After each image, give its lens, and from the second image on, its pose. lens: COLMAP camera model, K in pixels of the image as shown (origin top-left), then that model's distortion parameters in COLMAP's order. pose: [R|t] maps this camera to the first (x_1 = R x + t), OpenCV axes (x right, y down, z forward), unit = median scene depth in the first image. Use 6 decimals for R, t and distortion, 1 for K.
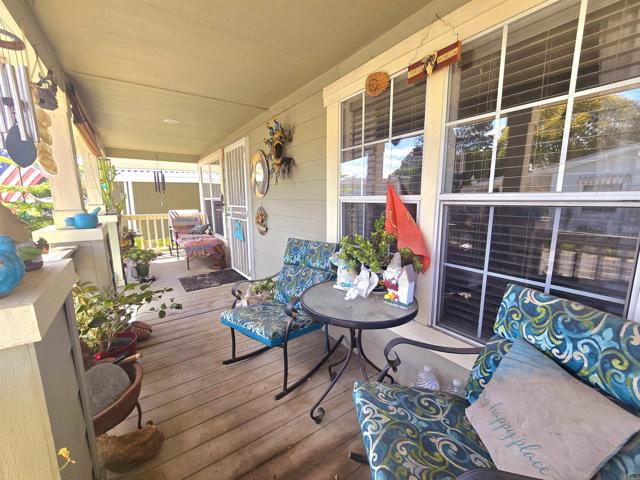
lens RADIAL K [[262.7, 0, 318.5], [0, 262.7, 239.9], [0, 0, 1]] dist [-0.000877, 0.000647]
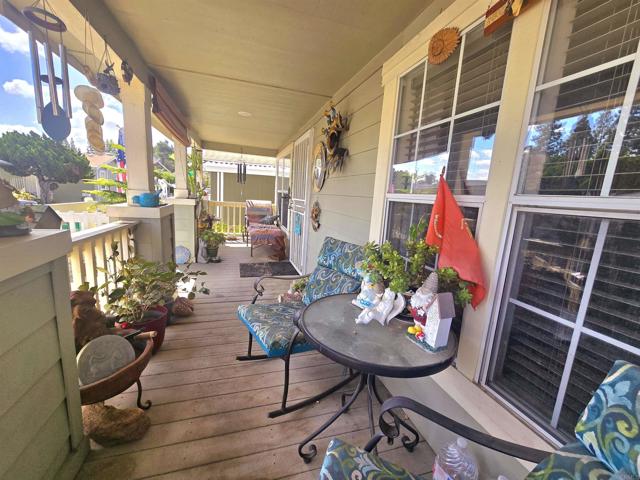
lens RADIAL K [[262.7, 0, 318.5], [0, 262.7, 239.9], [0, 0, 1]] dist [-0.000877, 0.000647]
pose [[0.950262, 0.117950, -0.288254, 0.145611], [-0.117294, 0.992904, 0.019609, -0.012728], [0.288522, 0.015177, 0.957353, 0.163617]]
